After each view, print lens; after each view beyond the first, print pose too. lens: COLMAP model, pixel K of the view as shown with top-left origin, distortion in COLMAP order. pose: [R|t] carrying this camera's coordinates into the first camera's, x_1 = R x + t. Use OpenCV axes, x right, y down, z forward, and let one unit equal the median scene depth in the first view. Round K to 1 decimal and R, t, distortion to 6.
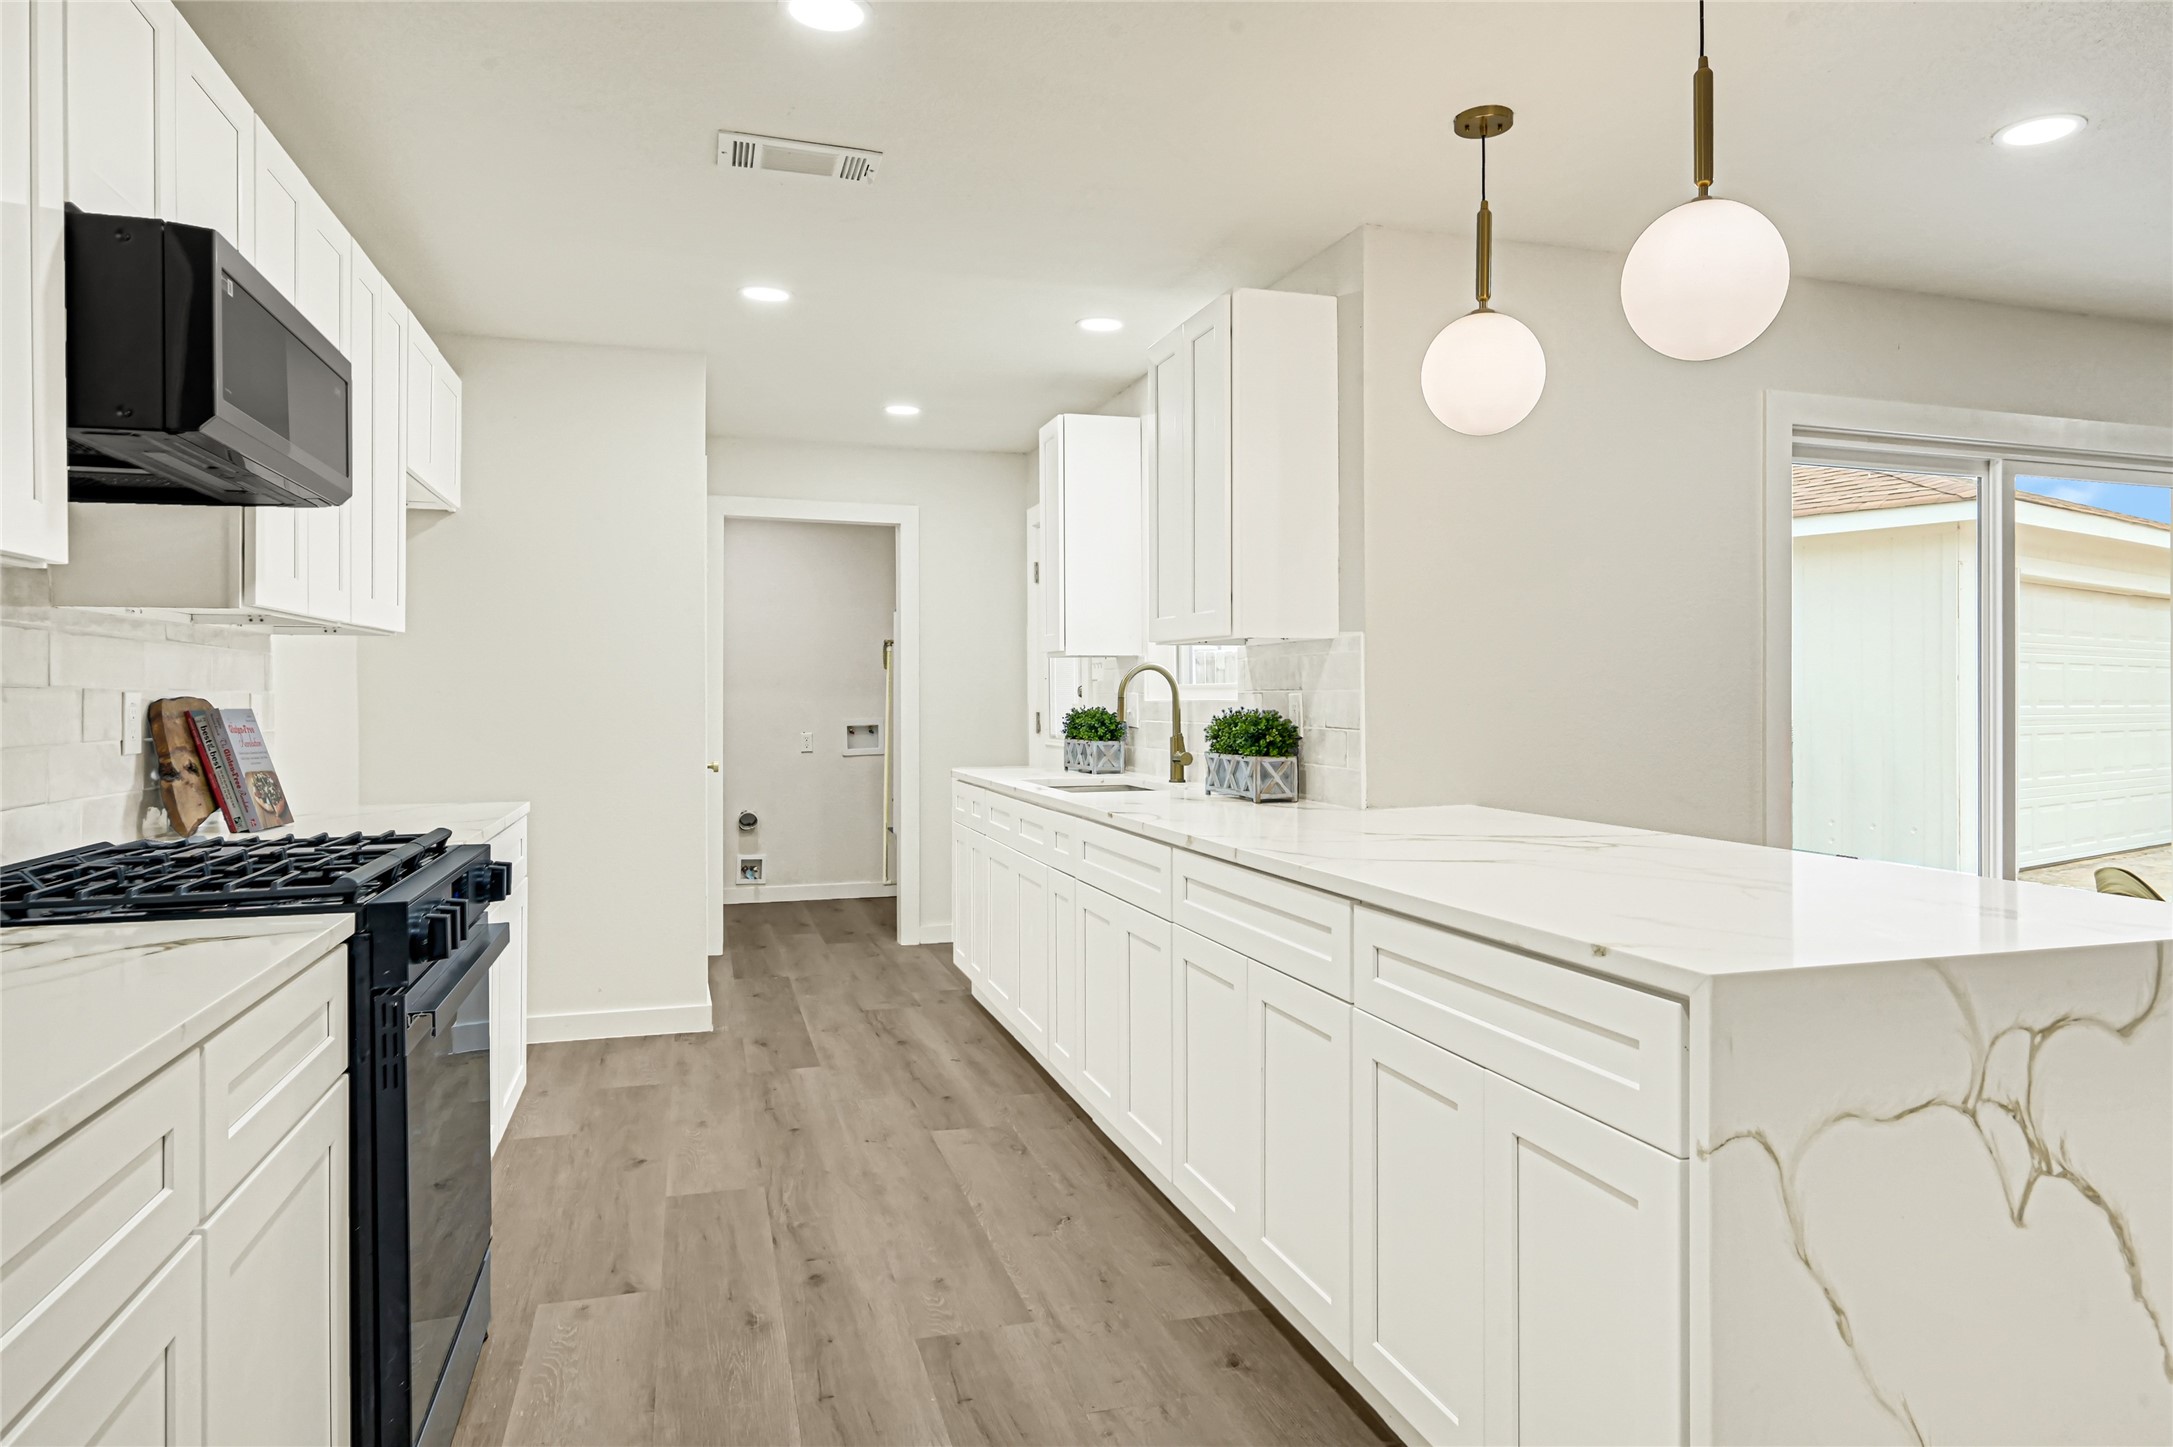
lens RADIAL K [[1318.0, 0, 1104.1], [0, 1318.0, 691.5], [0, 0, 1]] dist [0.002924, -0.003046]
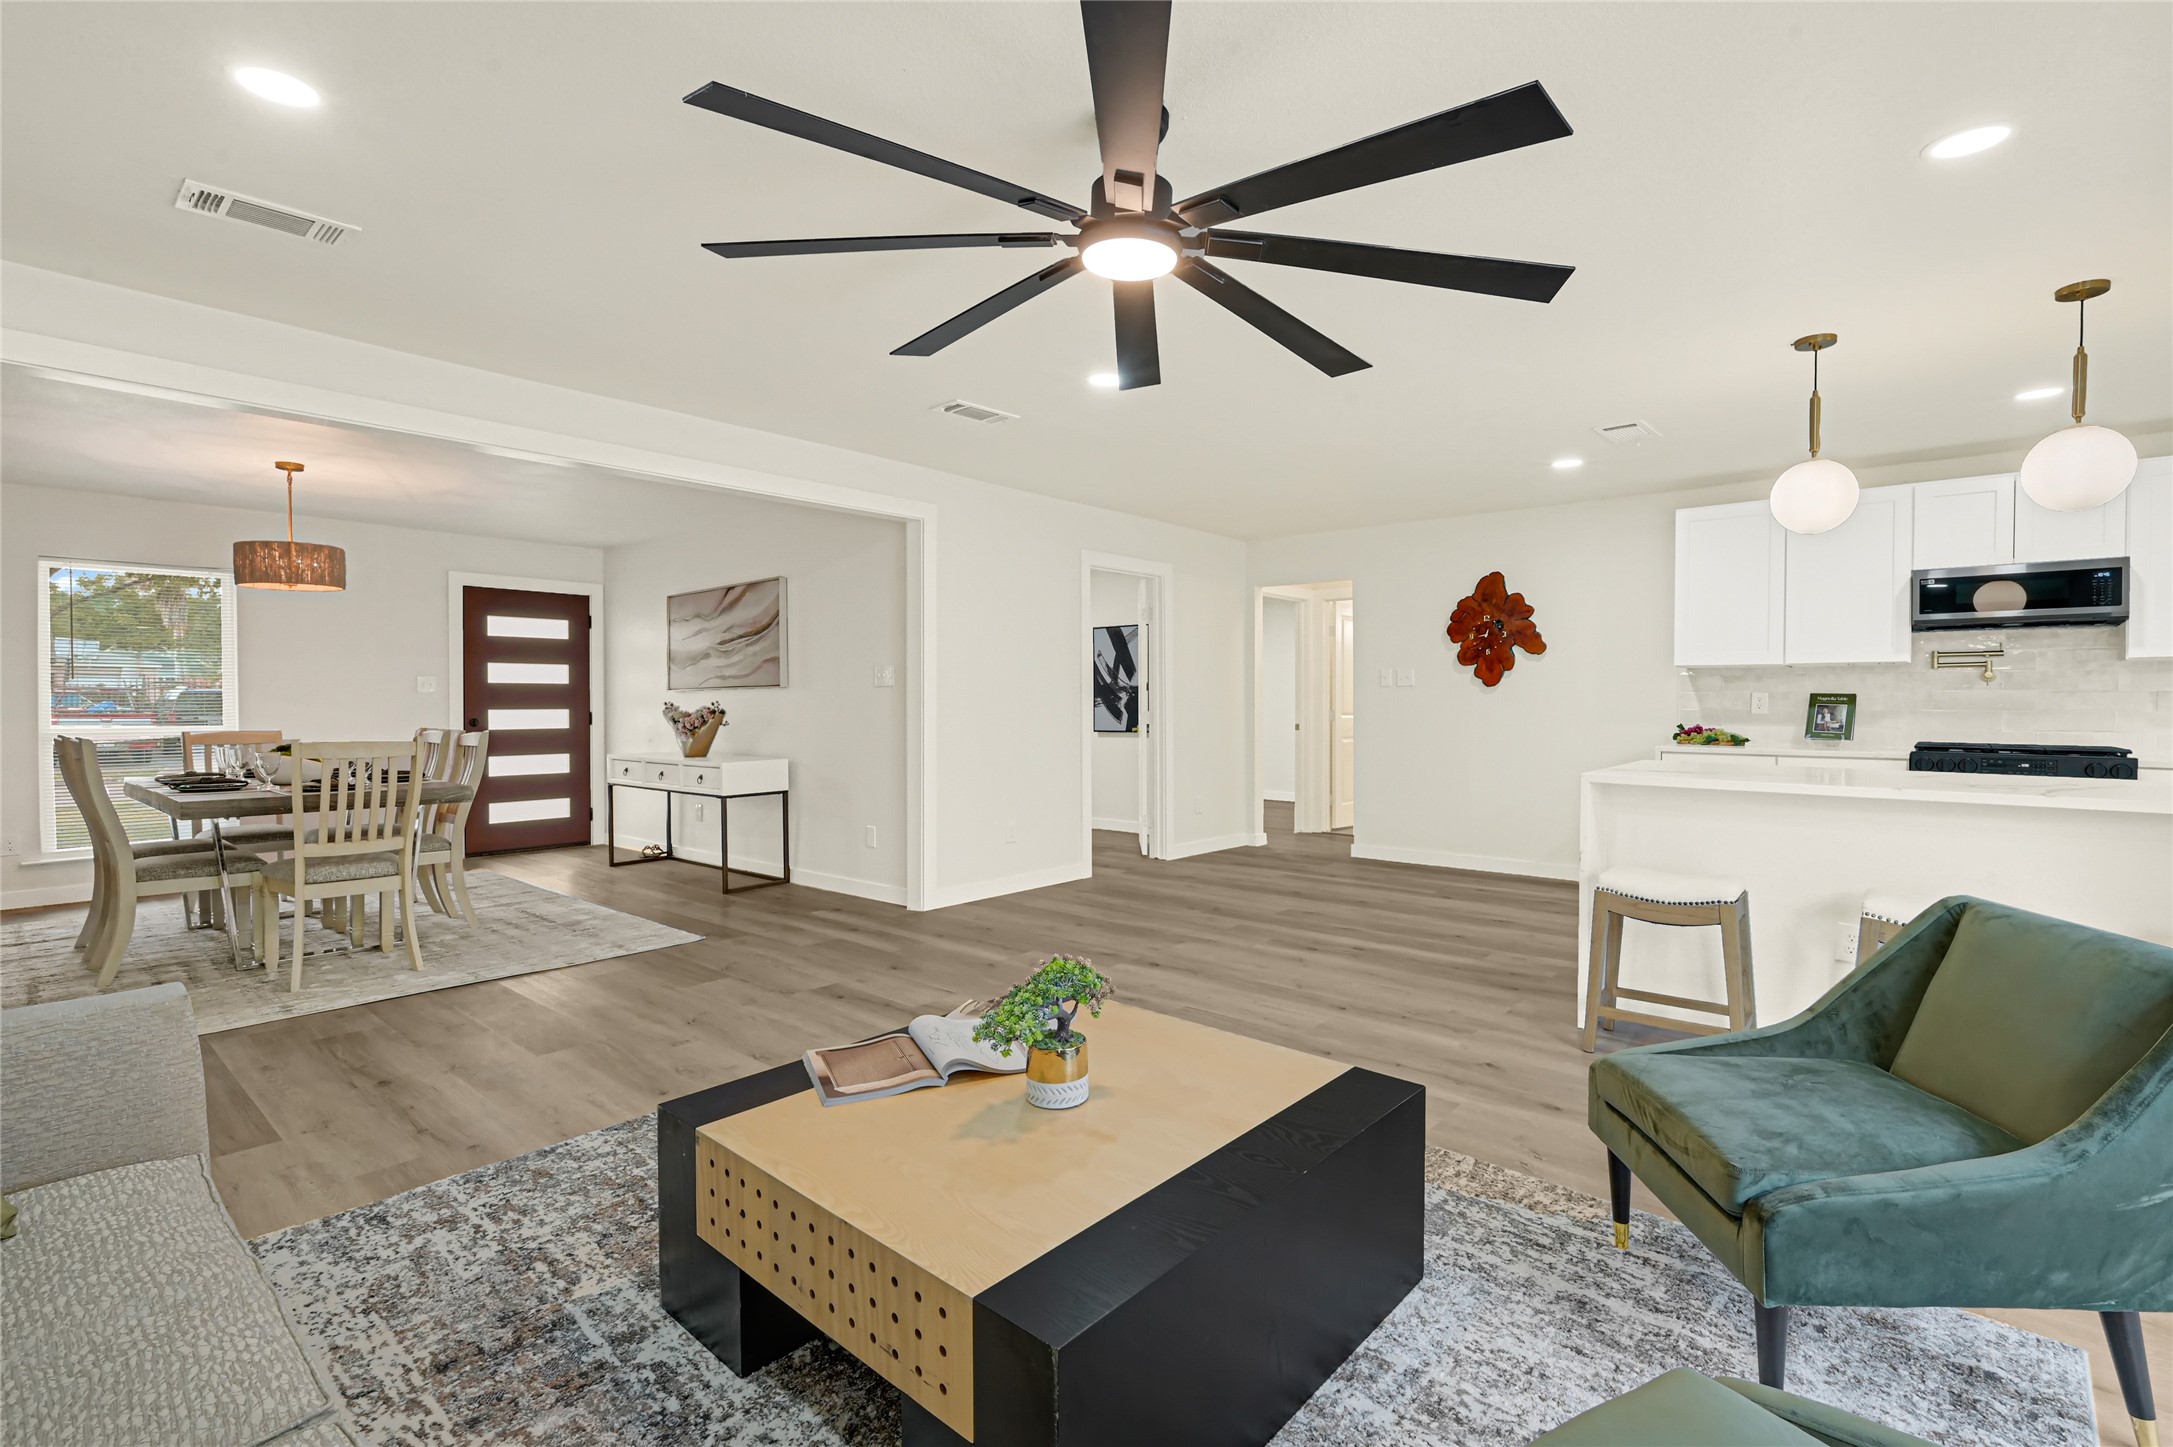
lens RADIAL K [[996.5, 0, 1087.4], [0, 996.5, 711.6], [0, 0, 1]] dist [-0.013030, -0.000328]
pose [[-0.846083, 0.005781, -0.533020, 1.760183], [0.000277, 0.999946, 0.010407, 0.015530], [0.533051, 0.008657, -0.846039, 1.314390]]
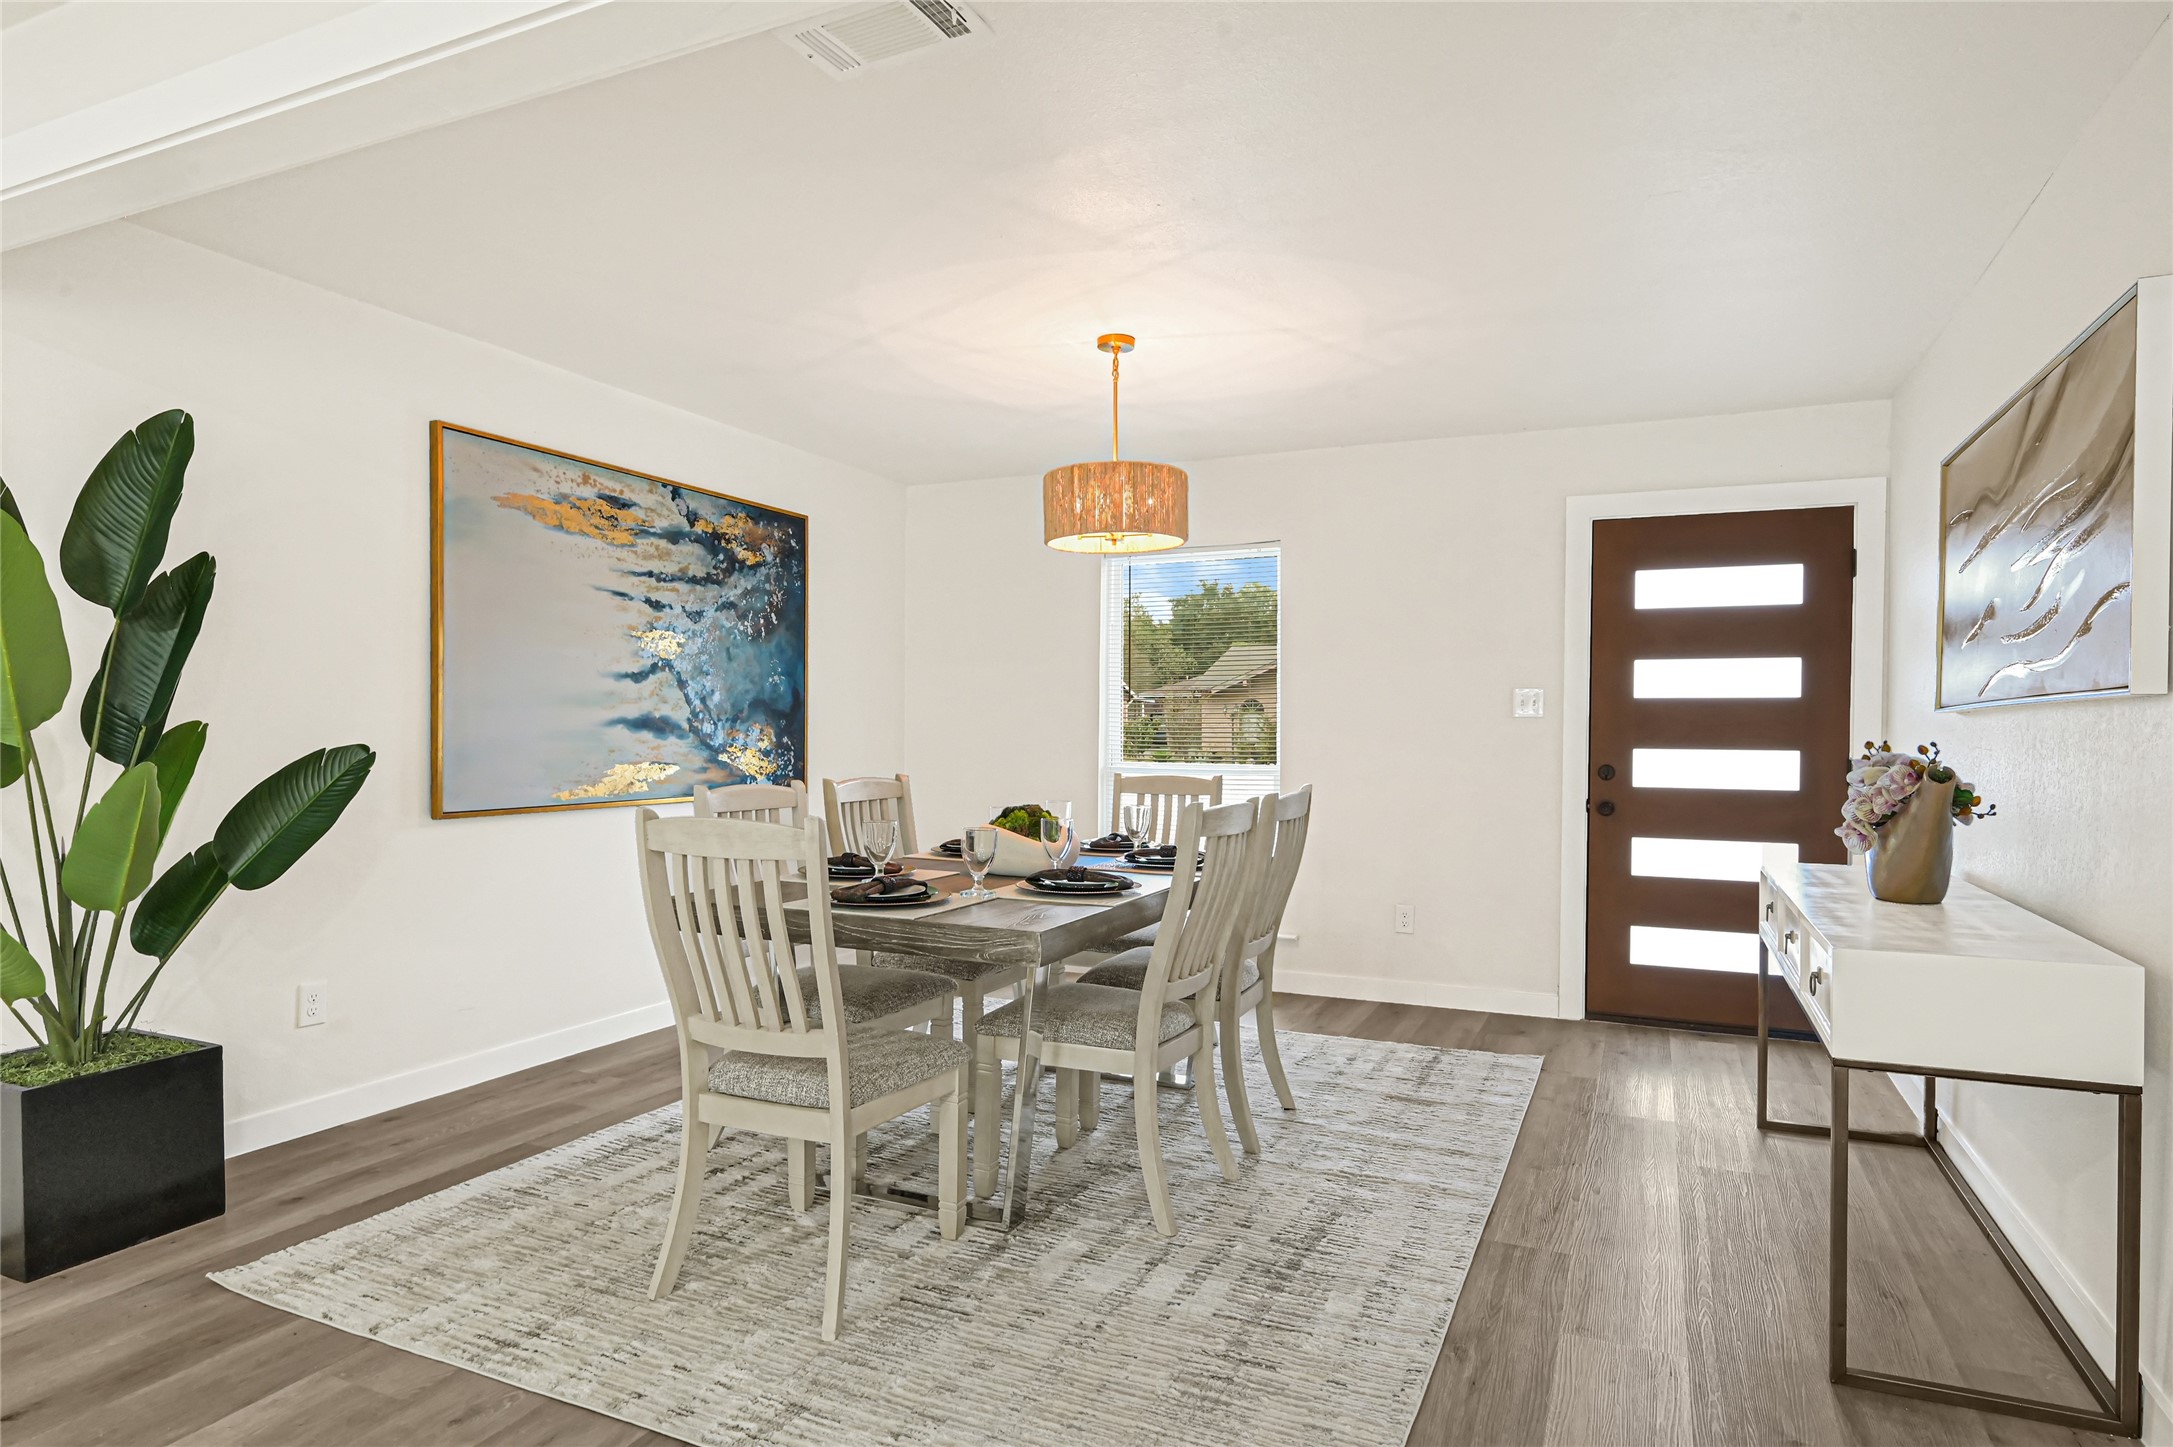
lens RADIAL K [[1220.5, 0, 1093.7], [0, 1220.5, 735.1], [0, 0, 1]] dist [-0.012581, -0.001078]
pose [[-0.756342, -0.011466, 0.654076, 1.132655], [-0.004980, 0.999918, 0.011770, 0.002503], [-0.654158, 0.005645, -0.756337, -0.015980]]
